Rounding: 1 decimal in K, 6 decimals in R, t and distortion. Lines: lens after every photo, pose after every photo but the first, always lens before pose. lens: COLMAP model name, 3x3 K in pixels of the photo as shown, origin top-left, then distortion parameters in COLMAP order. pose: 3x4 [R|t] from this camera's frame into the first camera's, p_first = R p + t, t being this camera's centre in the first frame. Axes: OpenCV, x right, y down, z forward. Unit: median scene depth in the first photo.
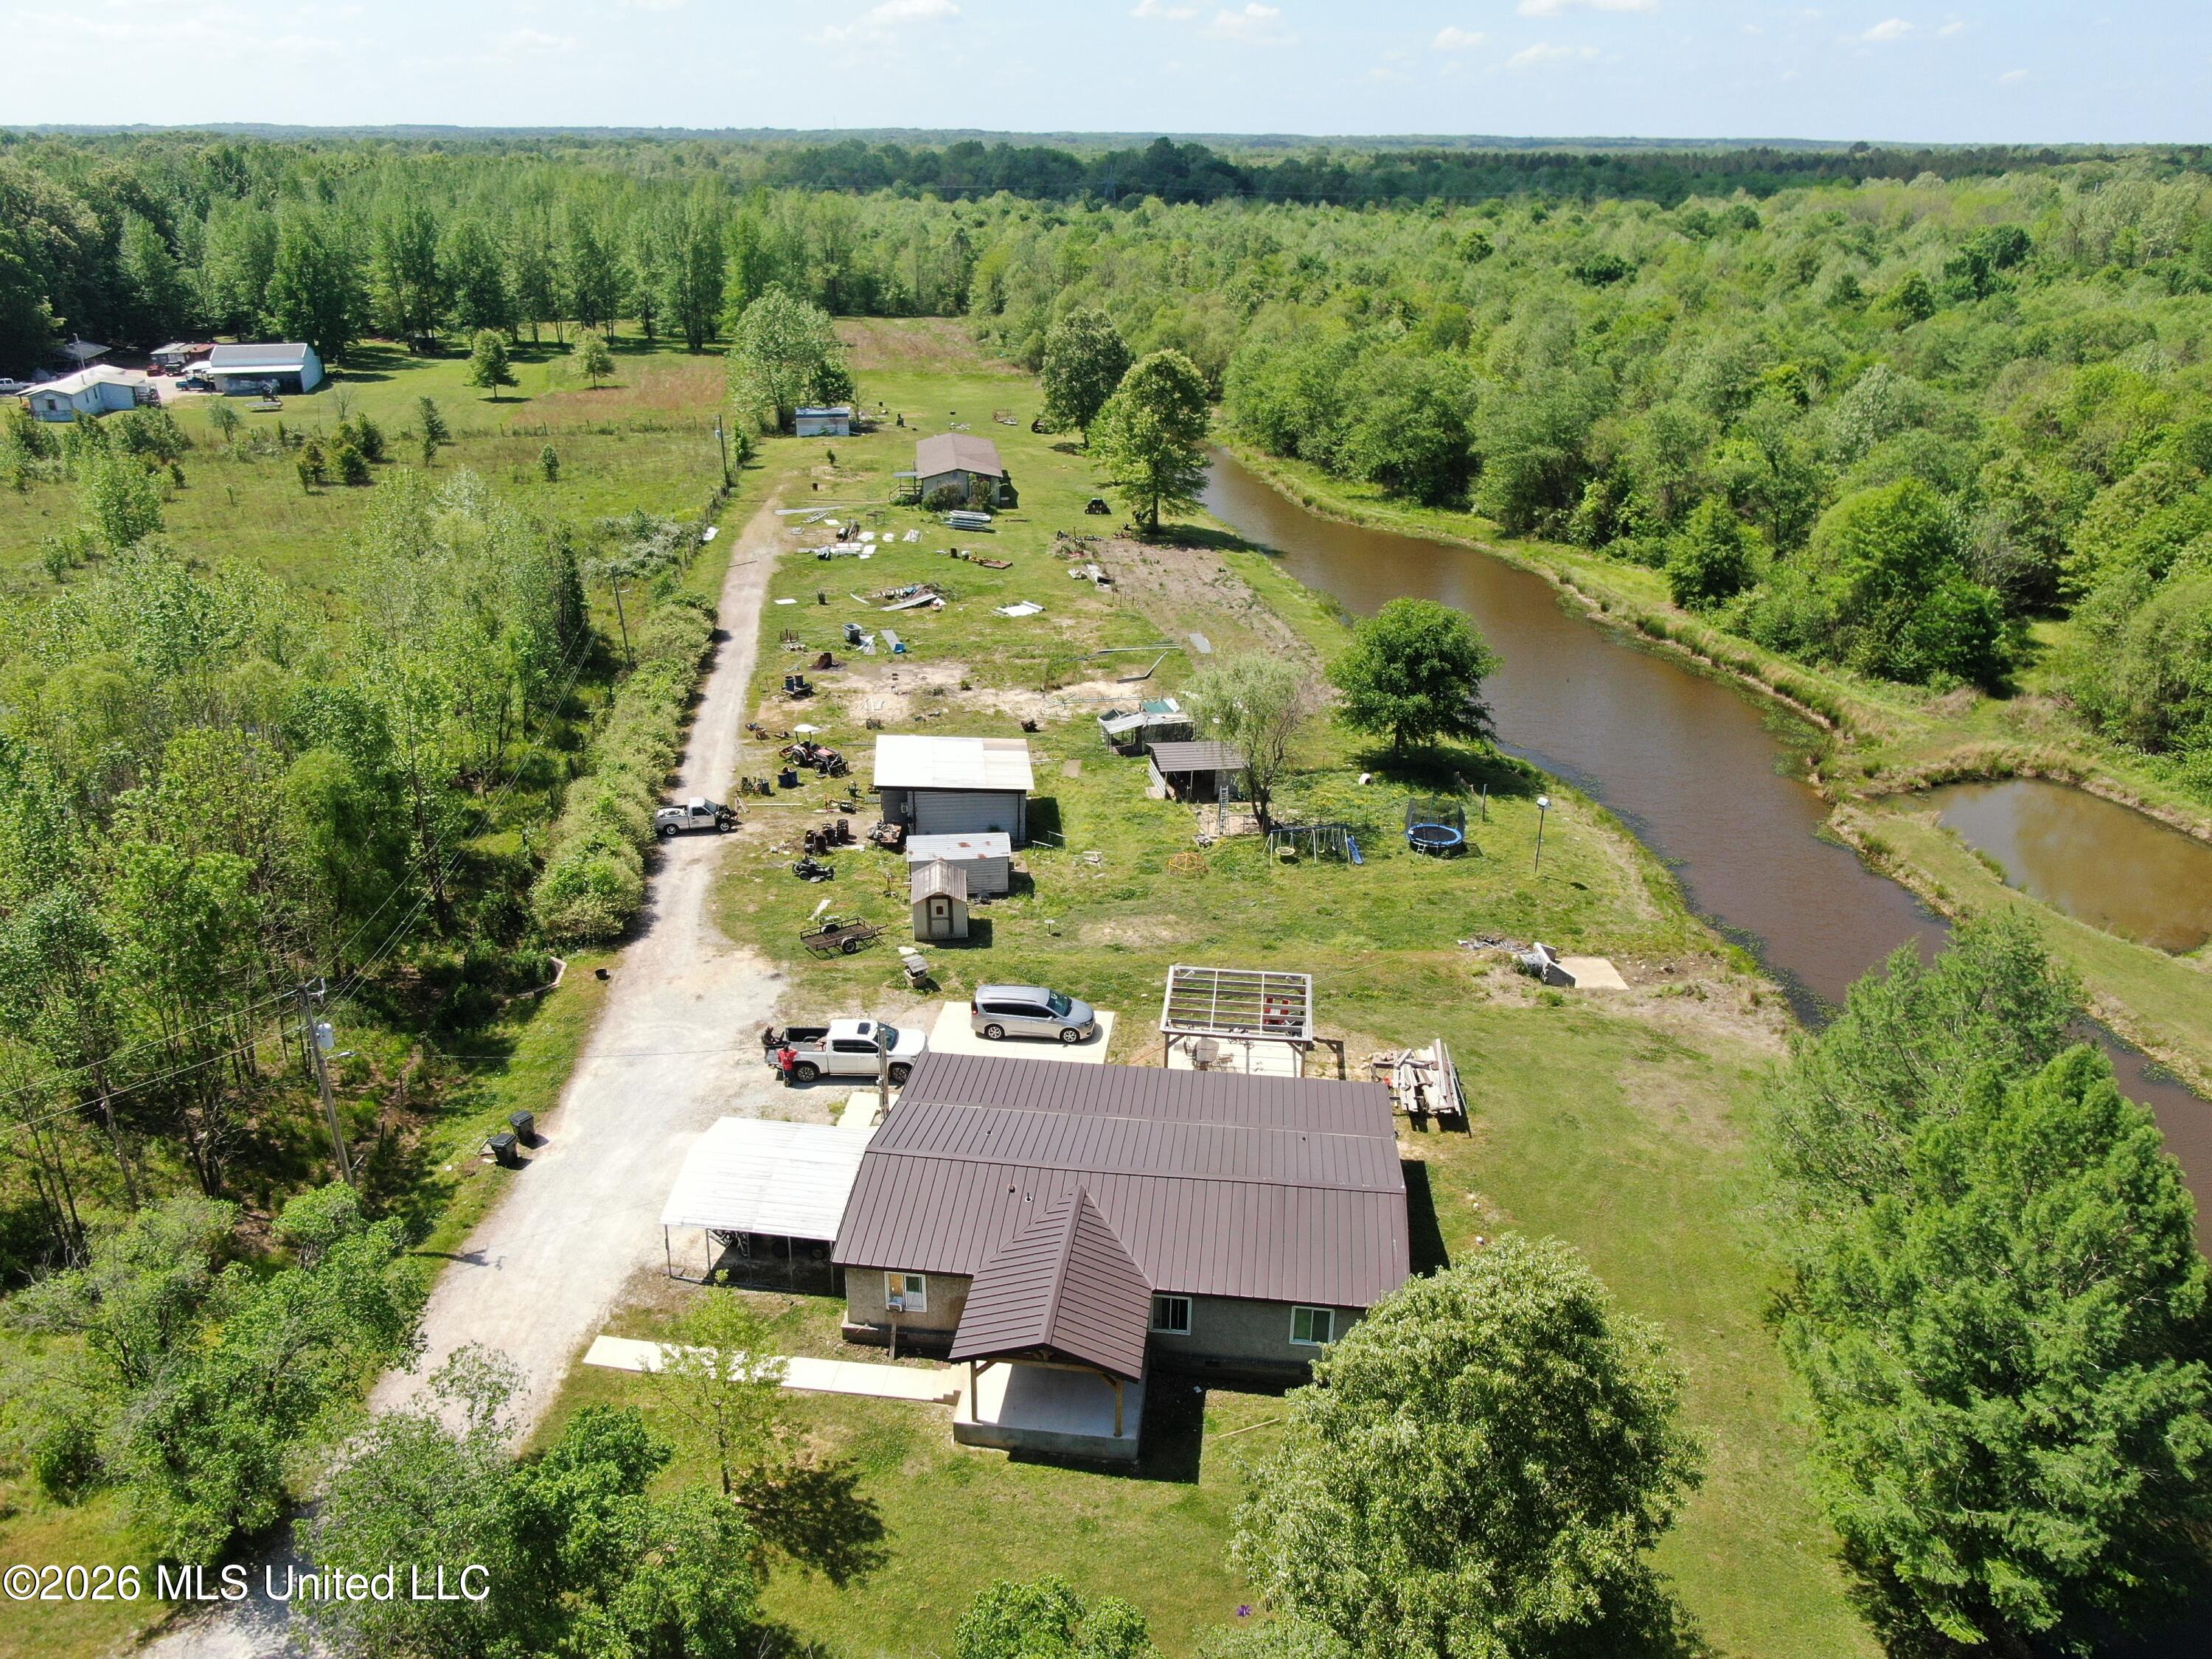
lens RADIAL K [[1601.3, 0, 1096.0], [0, 1601.3, 835.0], [0, 0, 1]] dist [-0.020835, 0.008447]
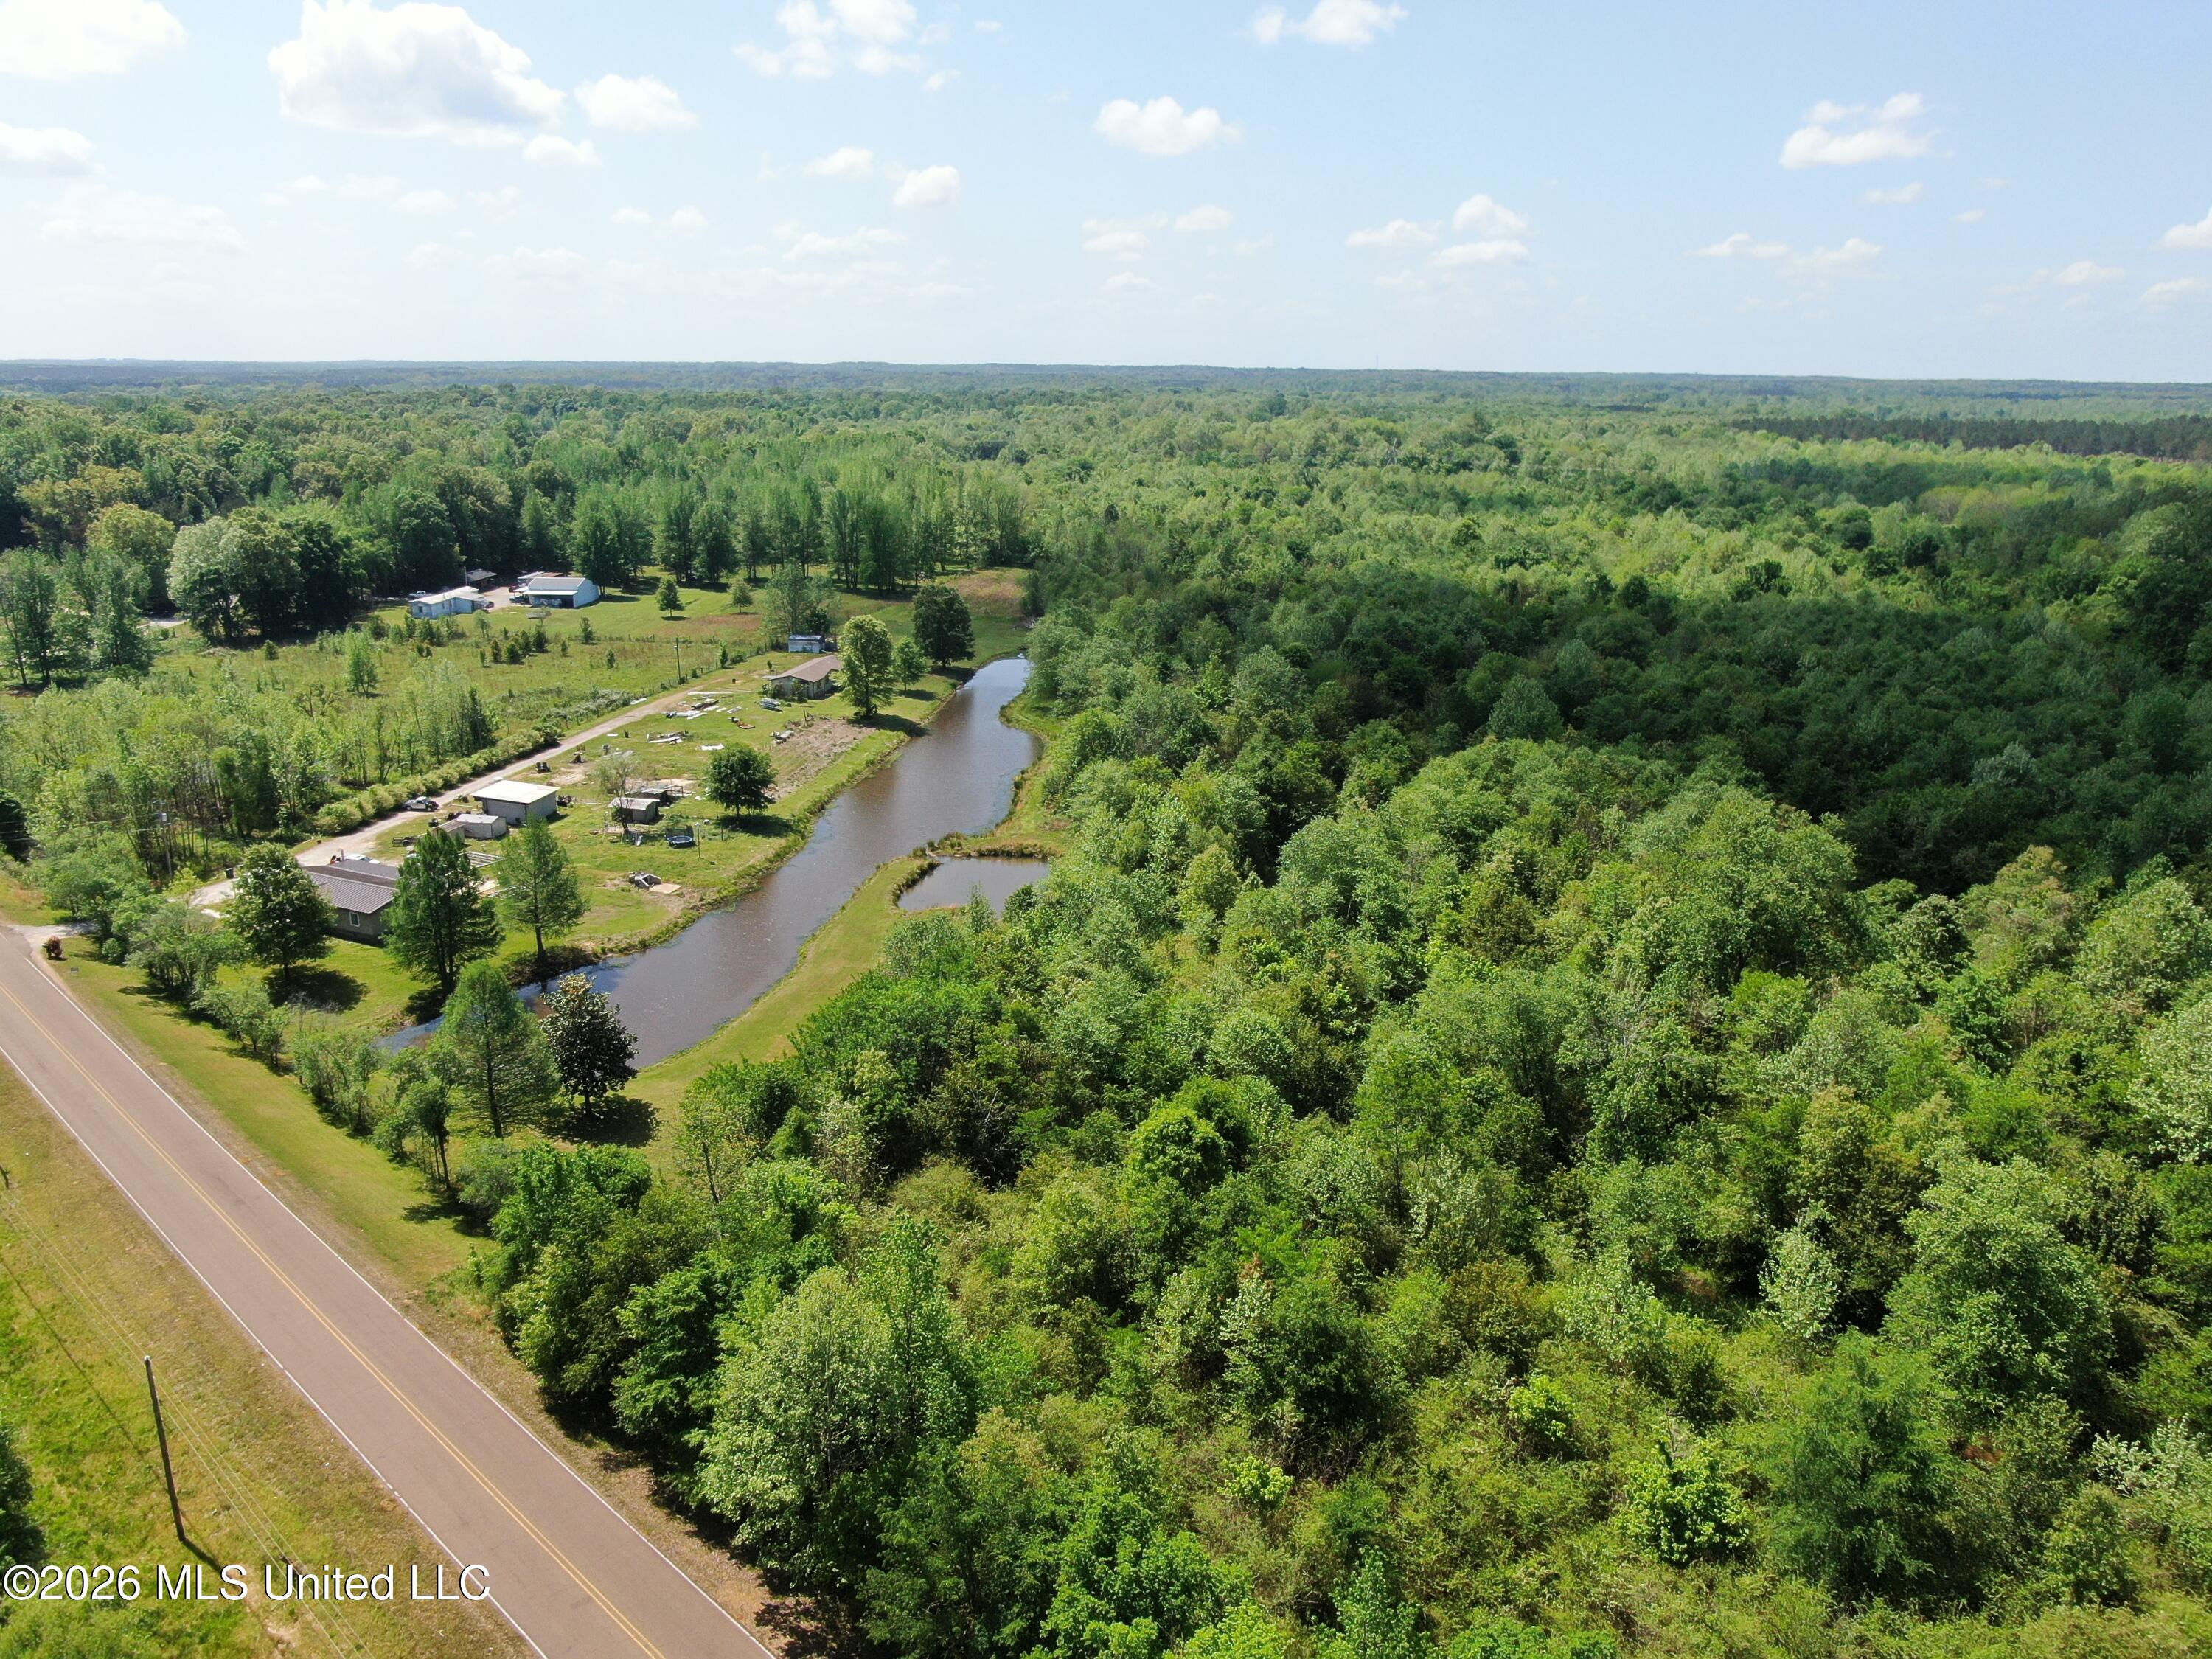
lens RADIAL K [[1601.3, 0, 1118.5], [0, 1601.3, 839.6], [0, 0, 1]] dist [-0.020835, 0.008447]
pose [[0.948378, 0.092182, -0.303449, 0.870971], [-0.129548, 0.985959, -0.105365, 0.092527], [0.289476, 0.139237, 0.947004, -0.568508]]
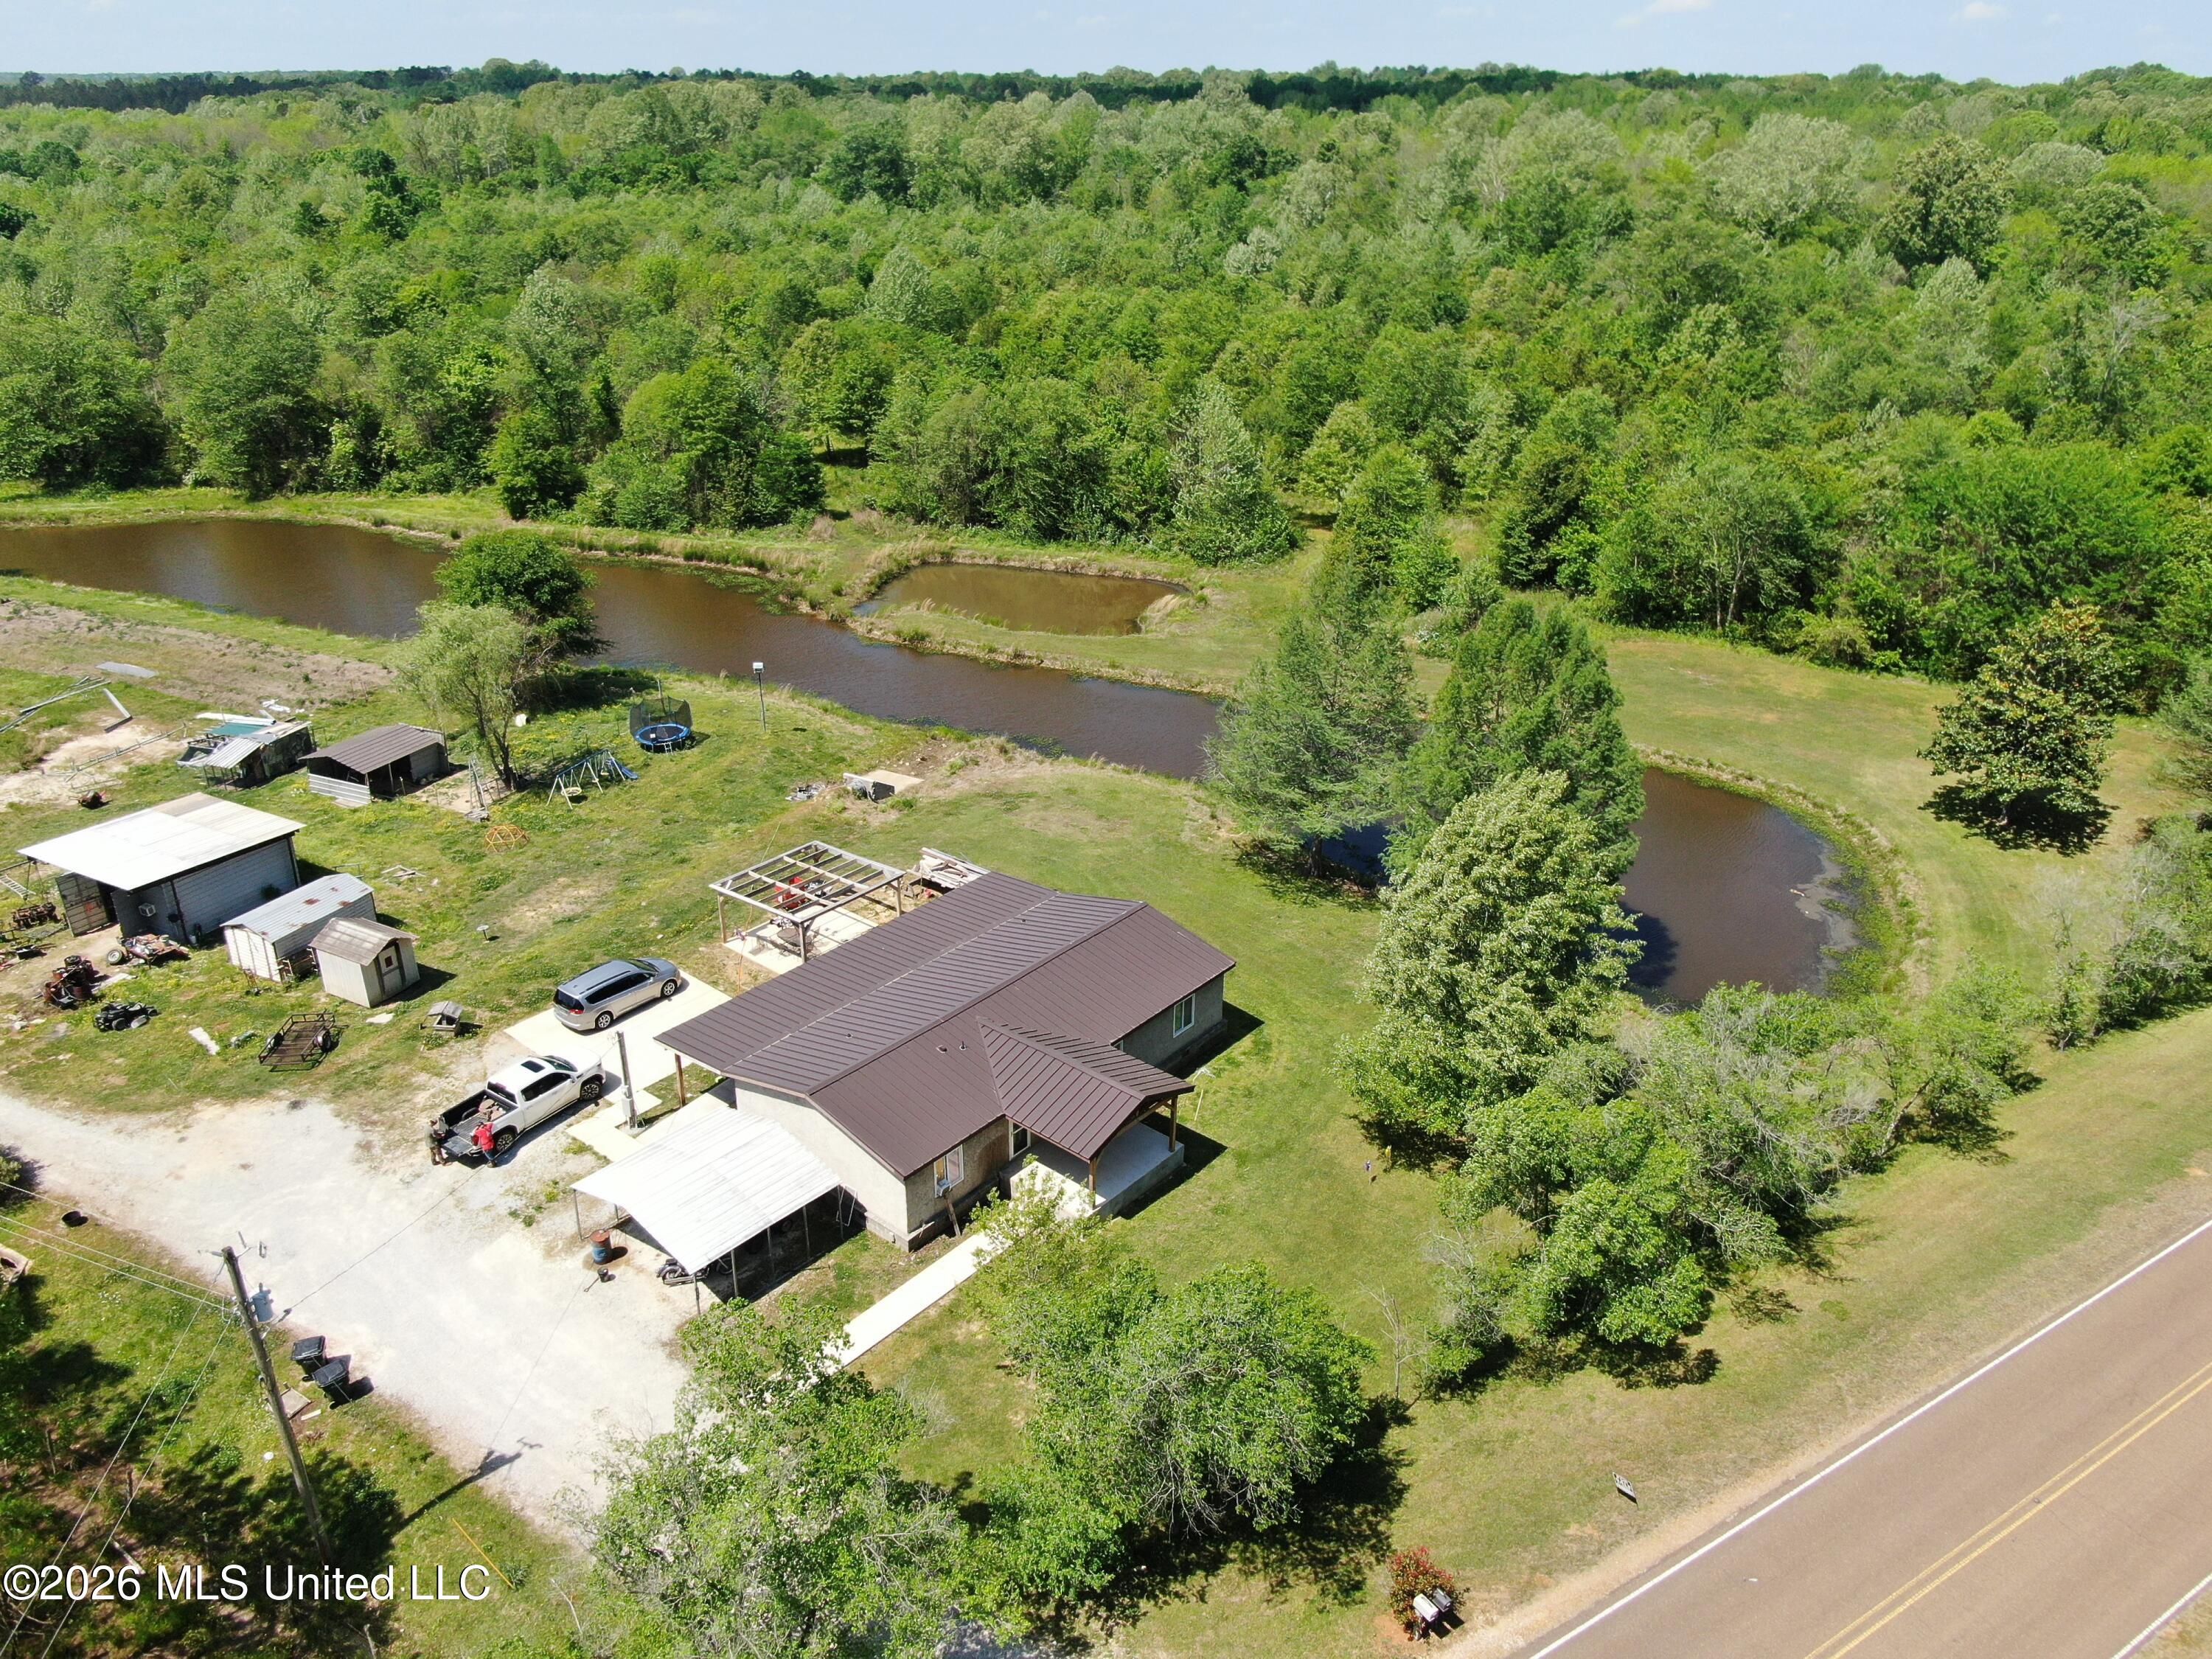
lens RADIAL K [[1601.3, 0, 1101.3], [0, 1601.3, 819.8], [0, 0, 1]] dist [-0.020835, 0.008447]
pose [[0.549447, -0.353569, 0.757032, -0.257254], [0.331668, 0.923904, 0.190784, -0.030396], [-0.766879, 0.146258, 0.624904, 0.079399]]
